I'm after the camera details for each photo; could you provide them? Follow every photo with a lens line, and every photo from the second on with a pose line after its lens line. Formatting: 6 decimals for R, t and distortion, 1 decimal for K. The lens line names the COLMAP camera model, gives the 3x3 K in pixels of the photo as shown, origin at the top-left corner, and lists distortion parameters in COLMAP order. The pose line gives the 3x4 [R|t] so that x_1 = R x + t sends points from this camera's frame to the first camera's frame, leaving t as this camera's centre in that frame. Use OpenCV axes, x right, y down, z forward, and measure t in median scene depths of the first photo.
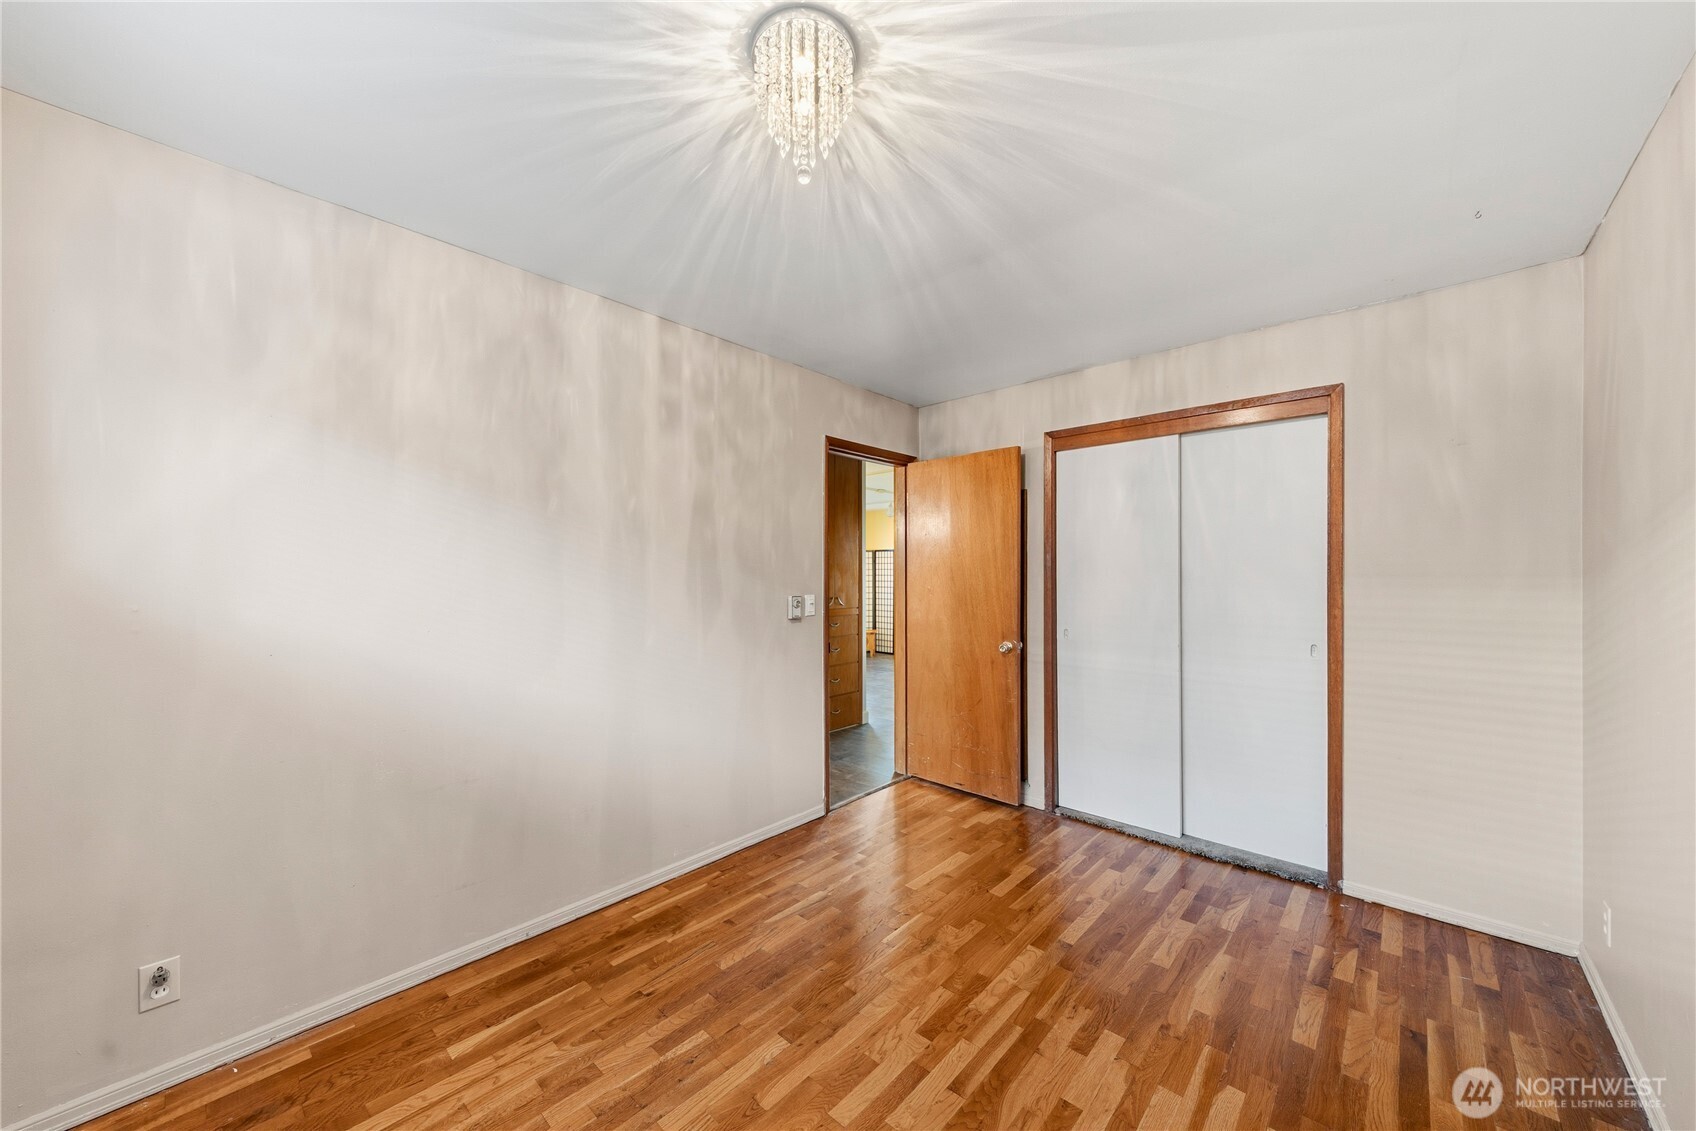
lens RADIAL K [[591.0, 0, 844.0], [0, 591.0, 573.9], [0, 0, 1]] dist [0.007273, -0.003623]
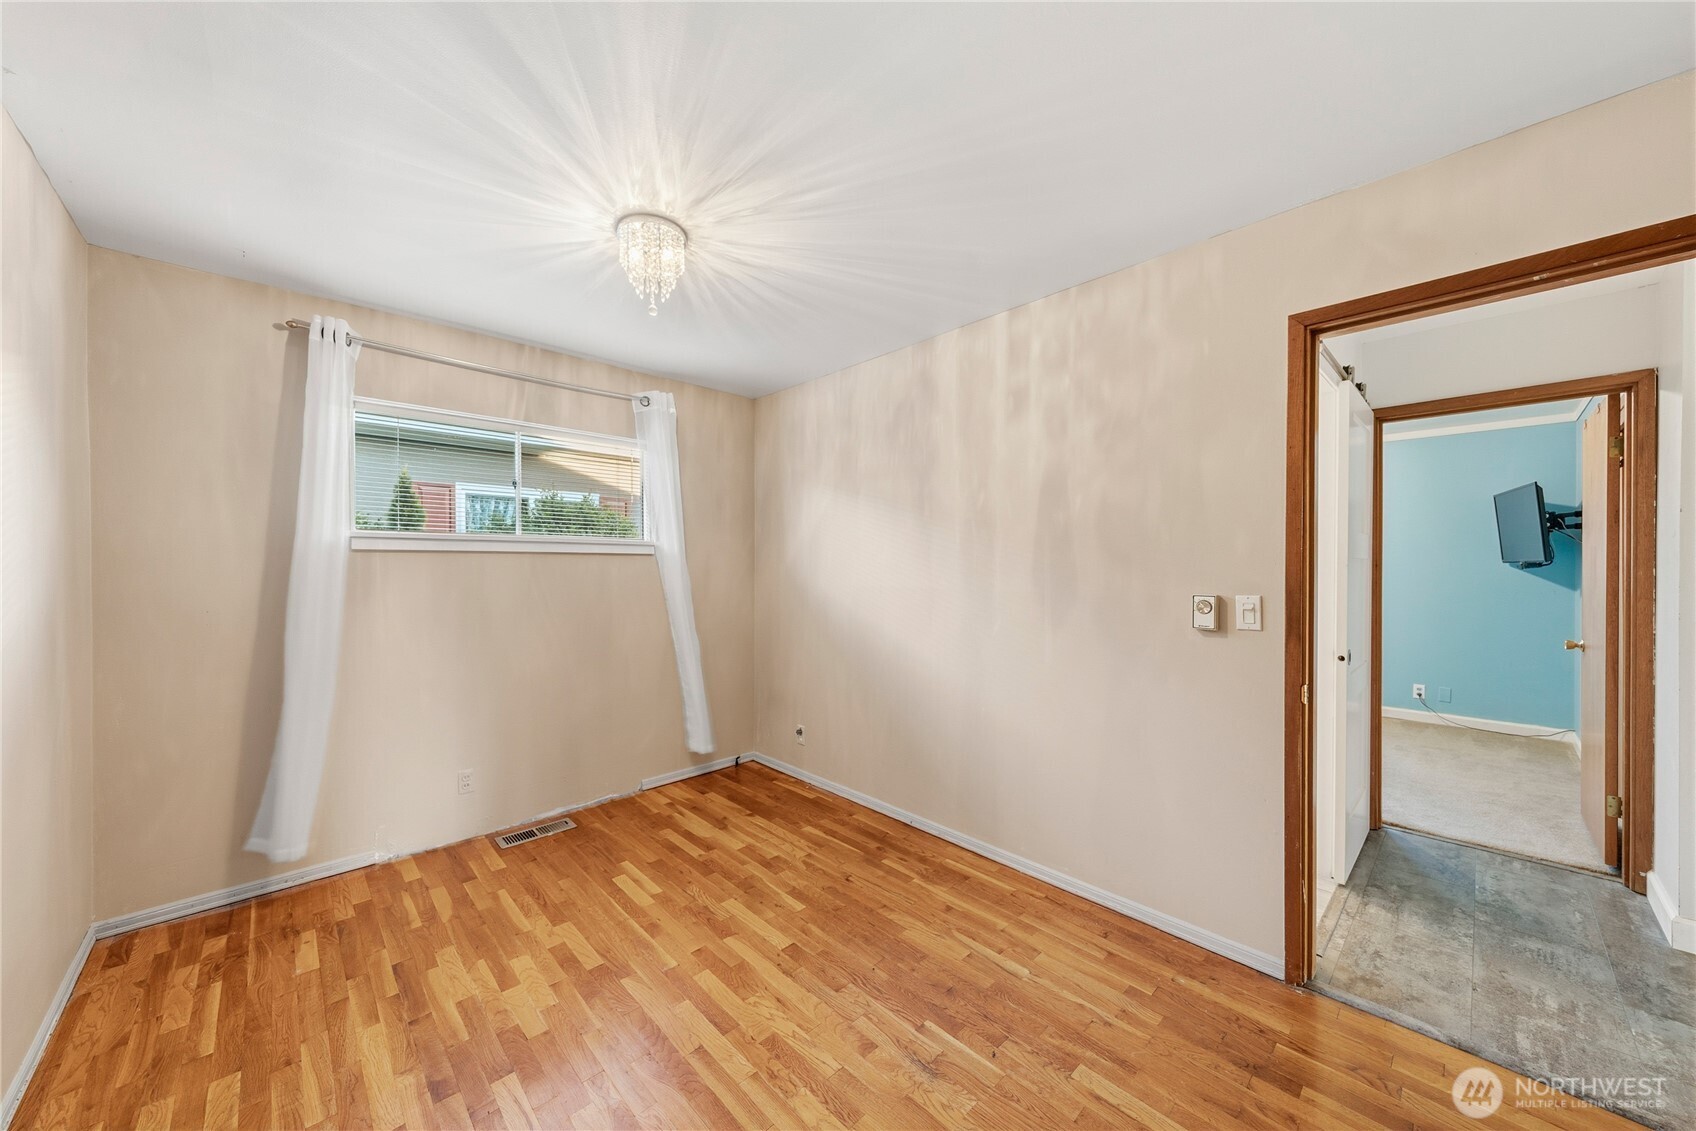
lens RADIAL K [[591.0, 0, 847.1], [0, 591.0, 565.2], [0, 0, 1]] dist [0.007273, -0.003623]
pose [[-0.053460, 0.000564, -0.998570, 0.885140], [0.005767, 0.999983, 0.000256, 0.003330], [0.998553, -0.005745, -0.053462, 0.954951]]
